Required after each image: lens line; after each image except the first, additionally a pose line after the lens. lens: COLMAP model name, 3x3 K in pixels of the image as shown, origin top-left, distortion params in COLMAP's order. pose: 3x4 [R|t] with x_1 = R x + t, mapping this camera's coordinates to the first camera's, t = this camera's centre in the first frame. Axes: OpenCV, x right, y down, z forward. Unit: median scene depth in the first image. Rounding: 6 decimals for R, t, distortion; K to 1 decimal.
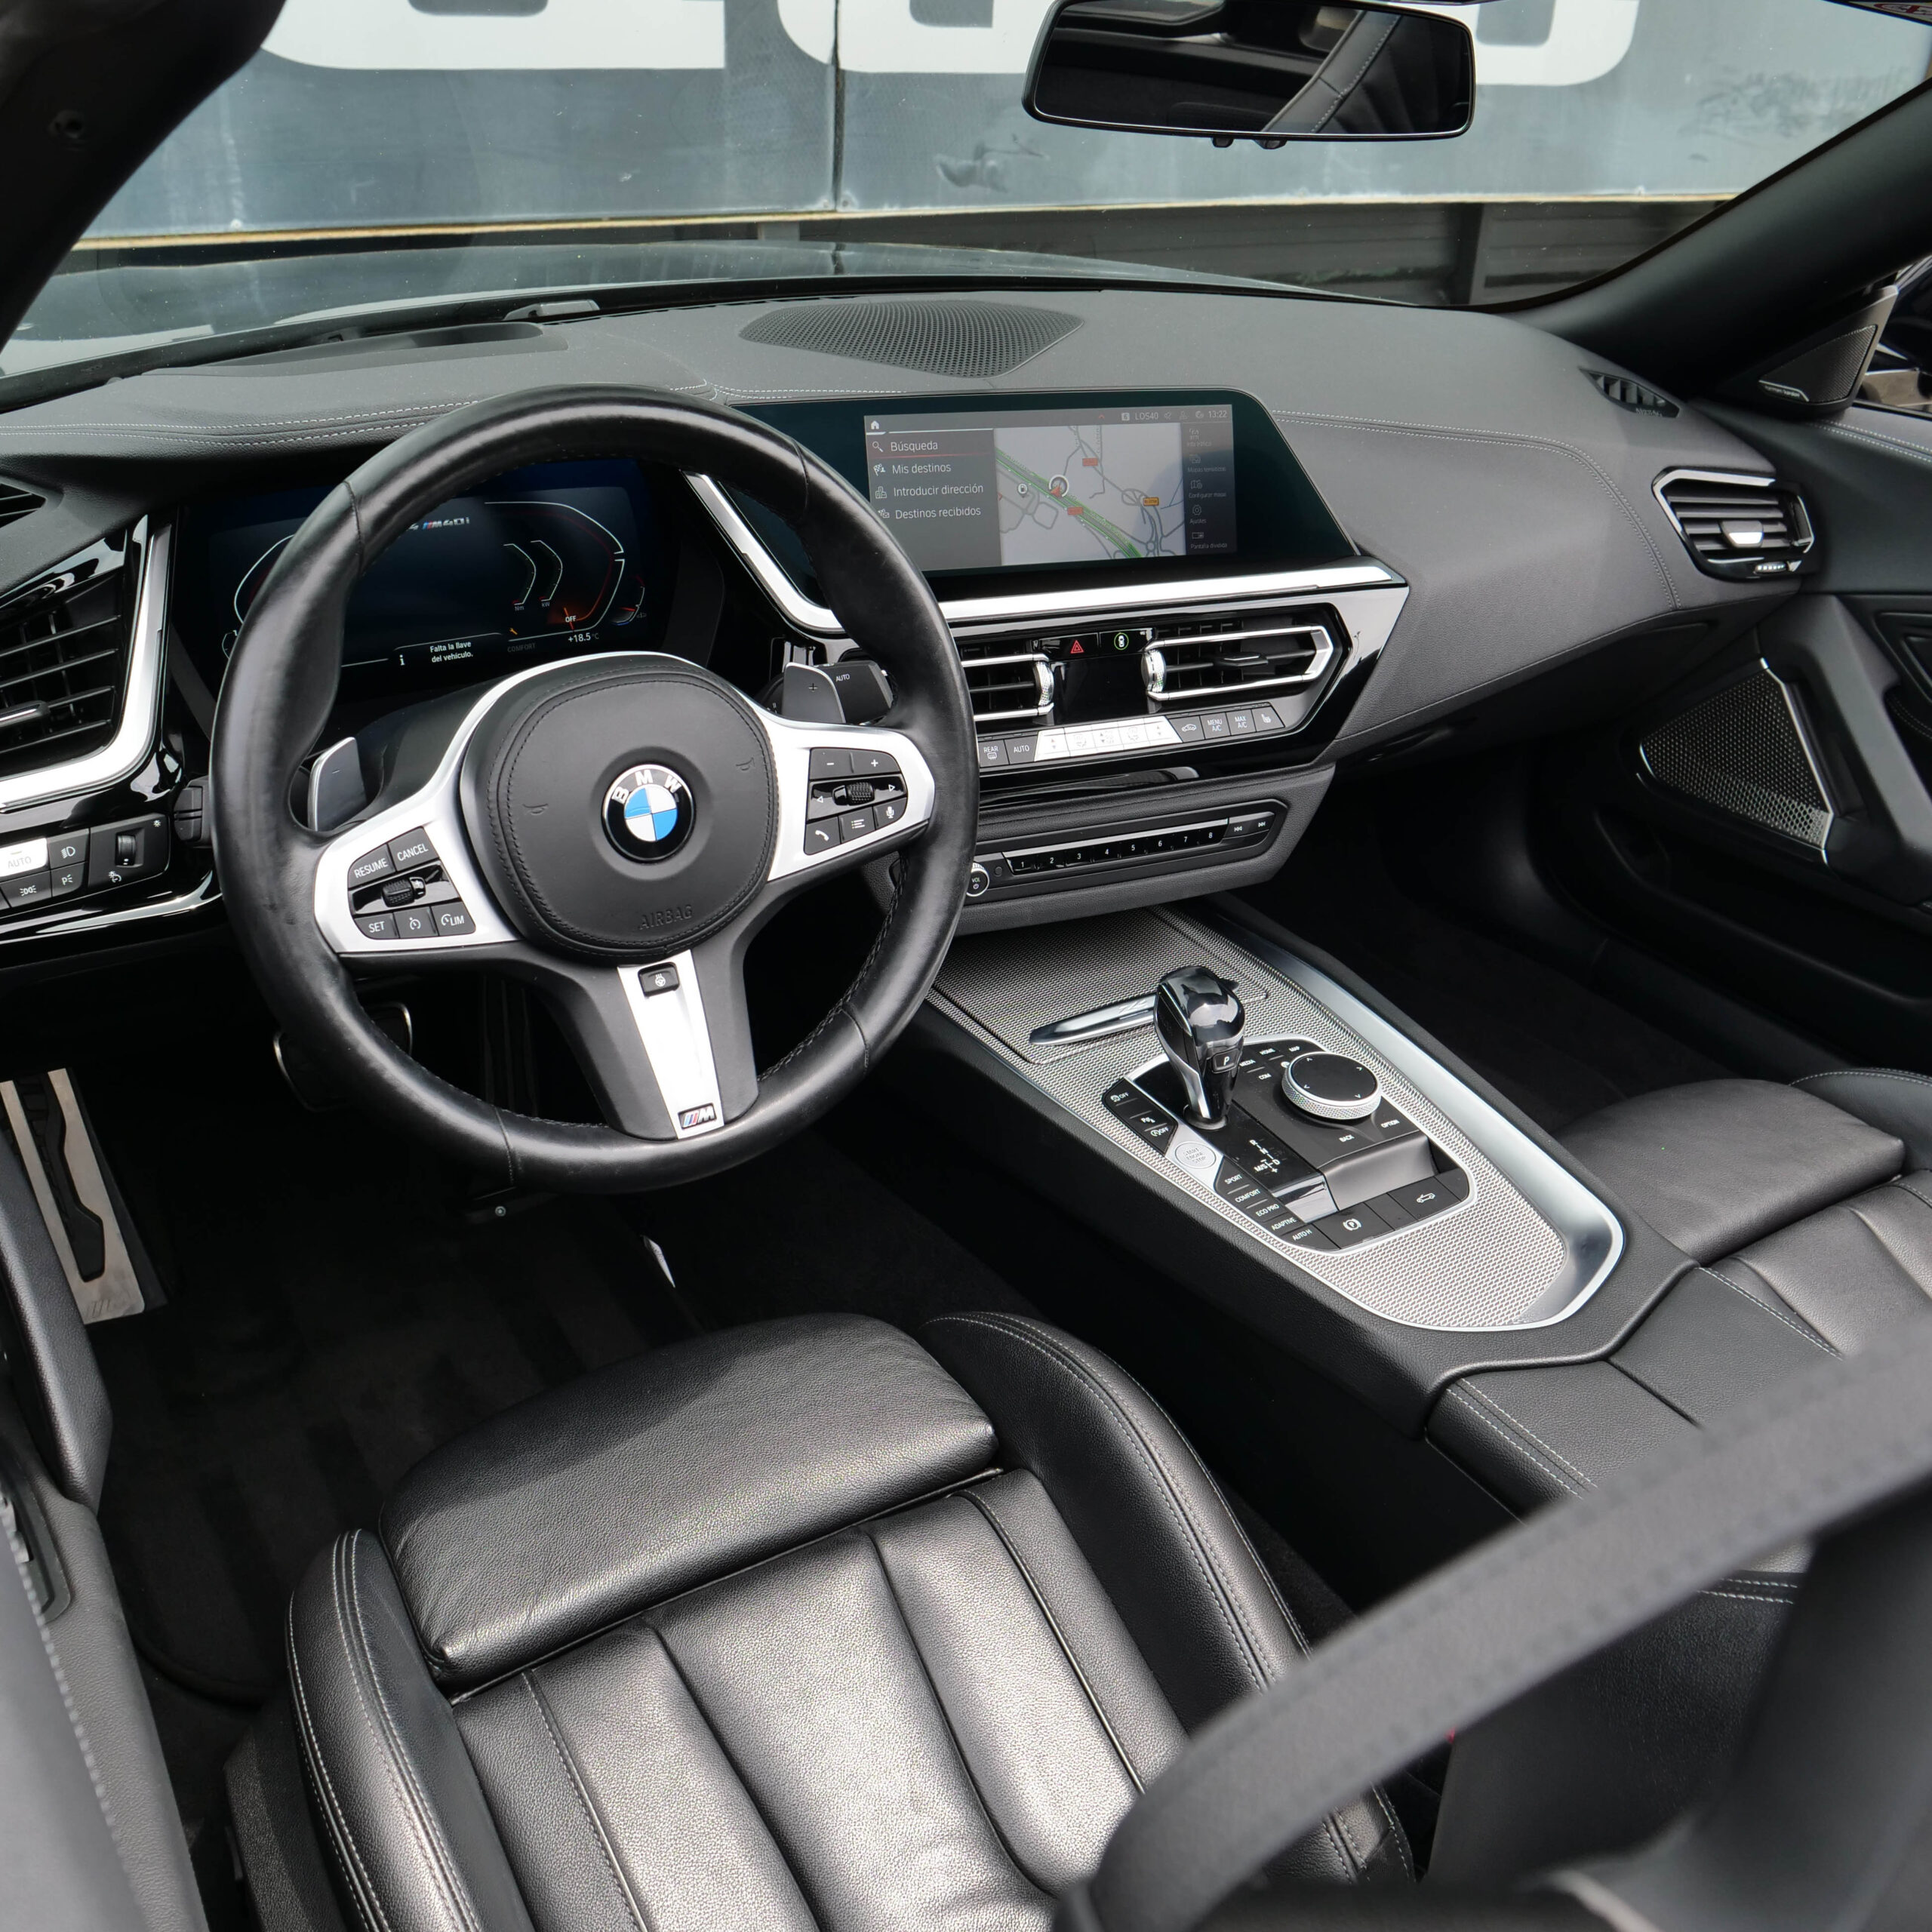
lens RADIAL K [[1931.4, 0, 944.5], [0, 1931.4, 995.5], [0, 0, 1]] dist [-0.051953, 0.000000]
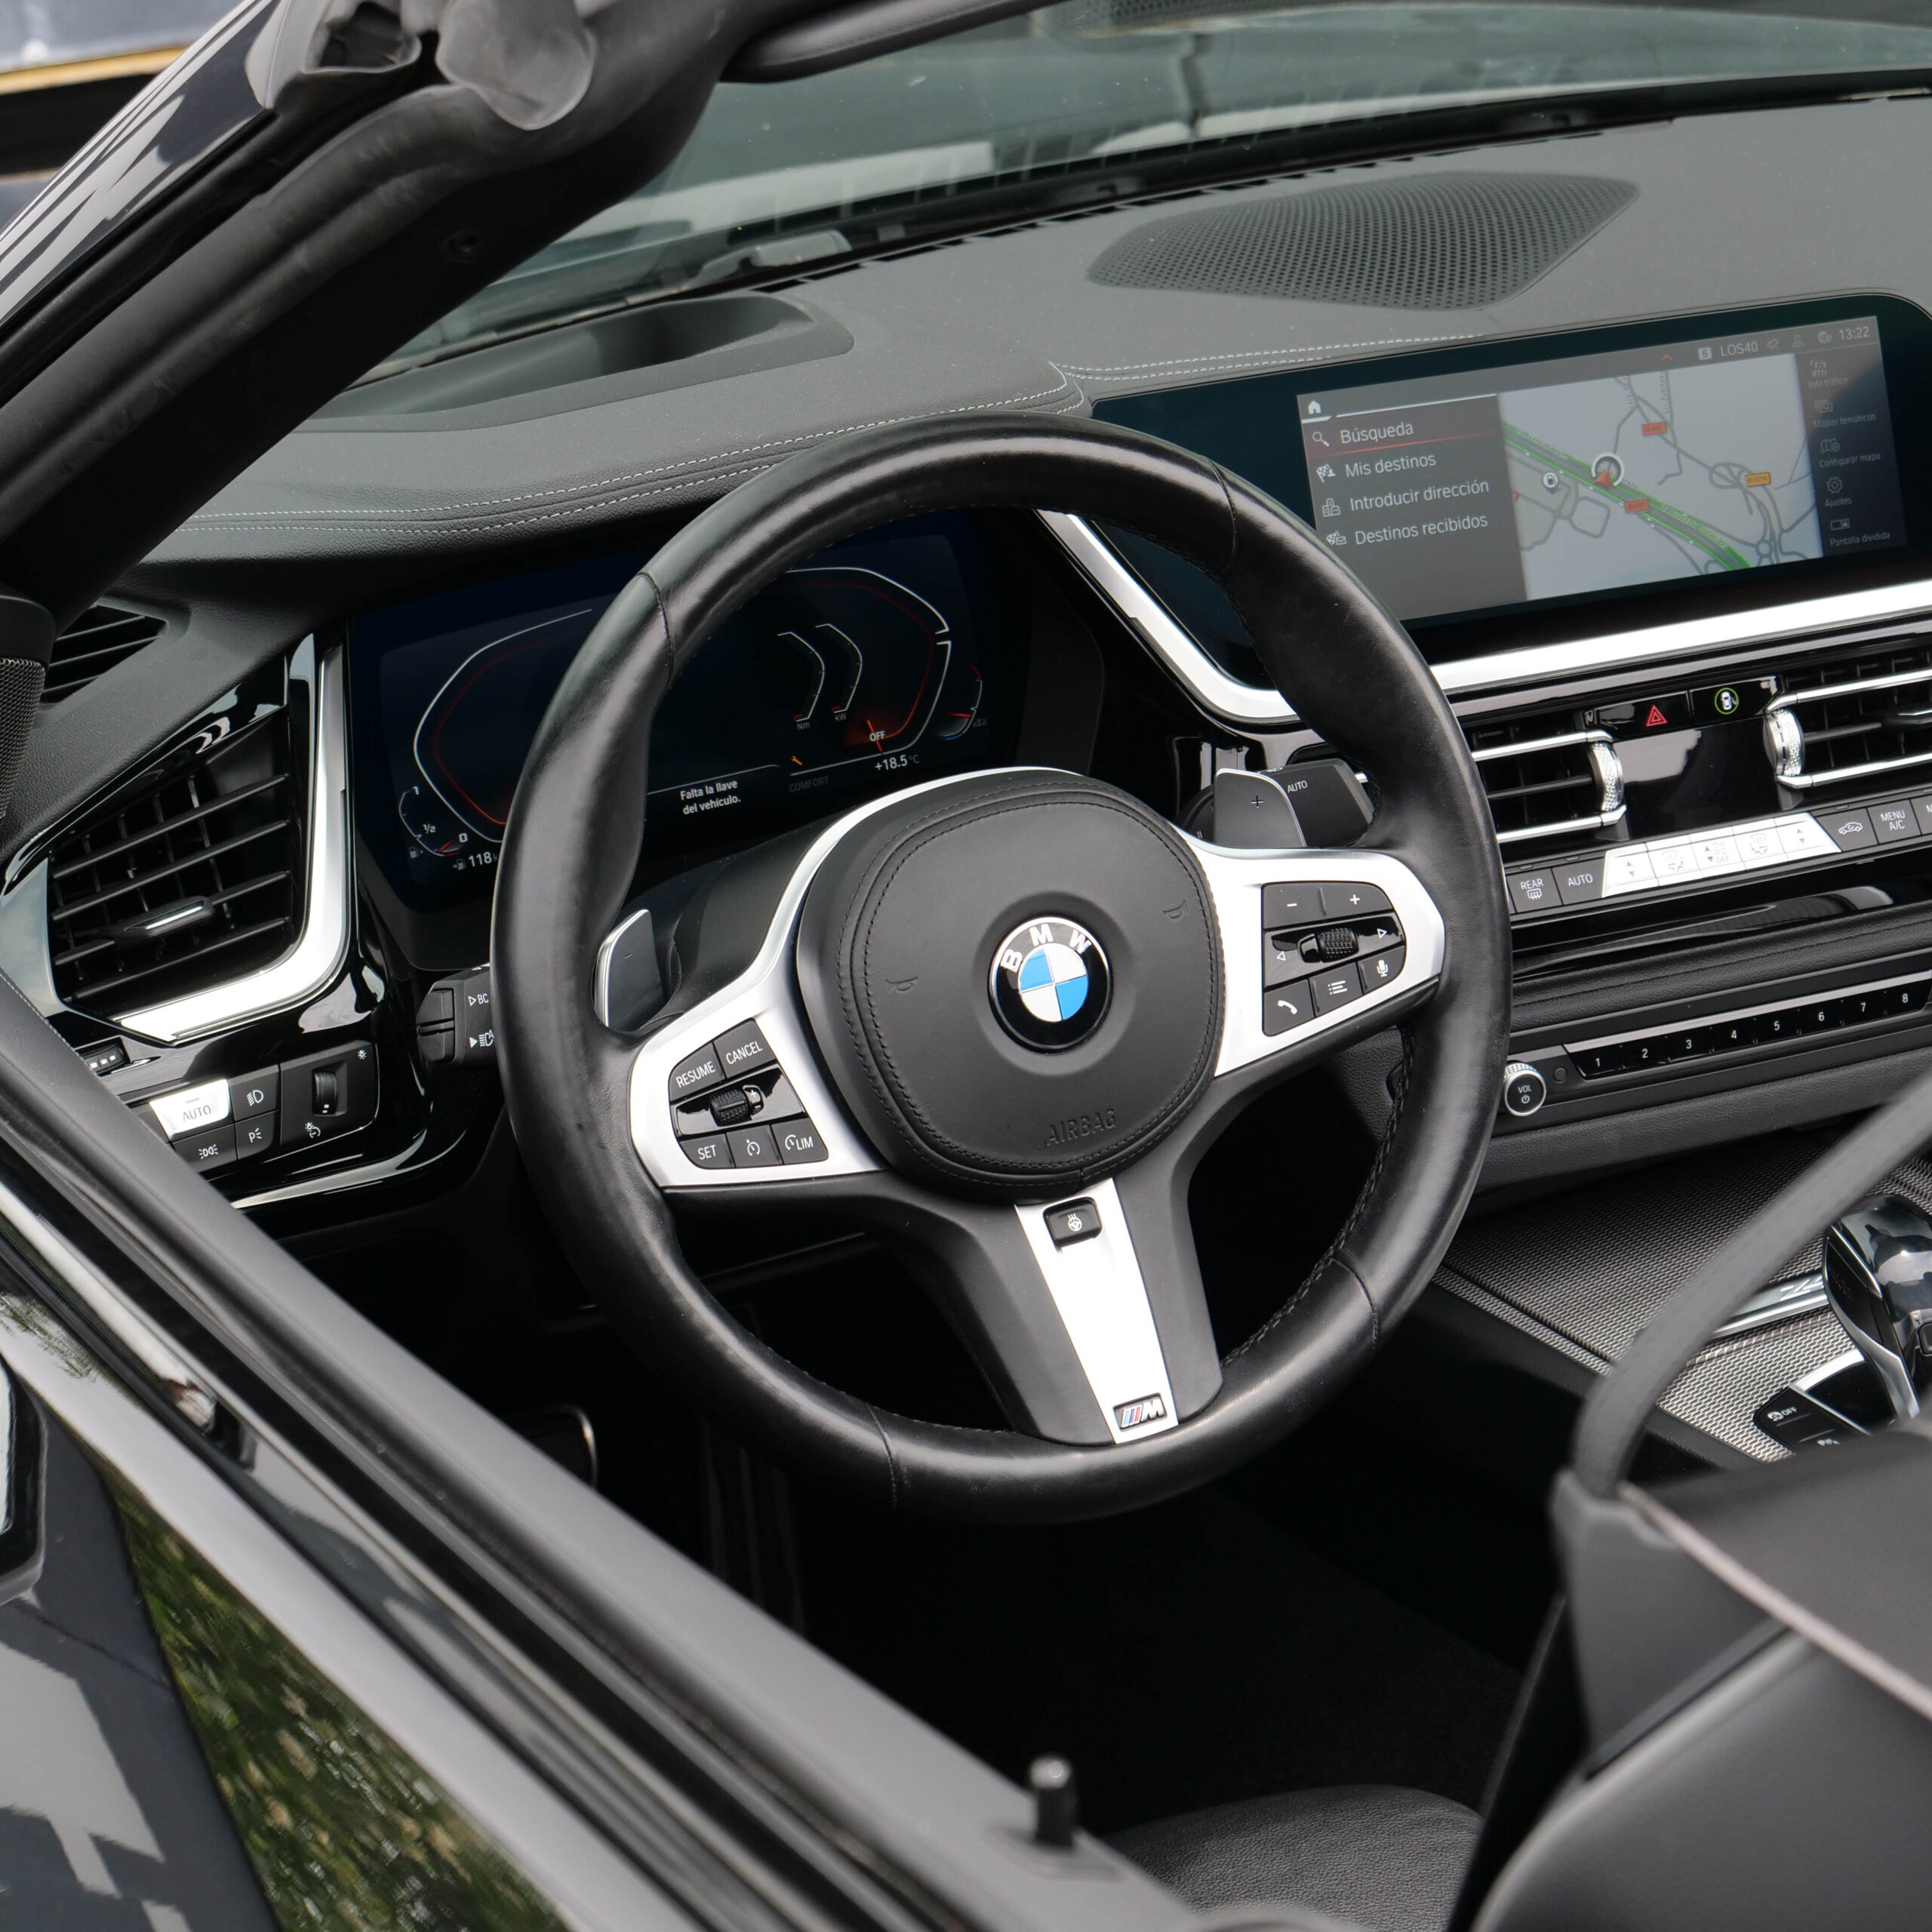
lens RADIAL K [[4981.3, 0, 973.9], [0, 4981.3, 966.3], [0, 0, 1]] dist [0.039781, 0.000000]
pose [[0.991485, -0.078578, -0.103845, 0.012038], [0.062681, 0.986948, -0.148340, 0.158398], [0.114146, 0.140568, 0.983469, -0.765571]]
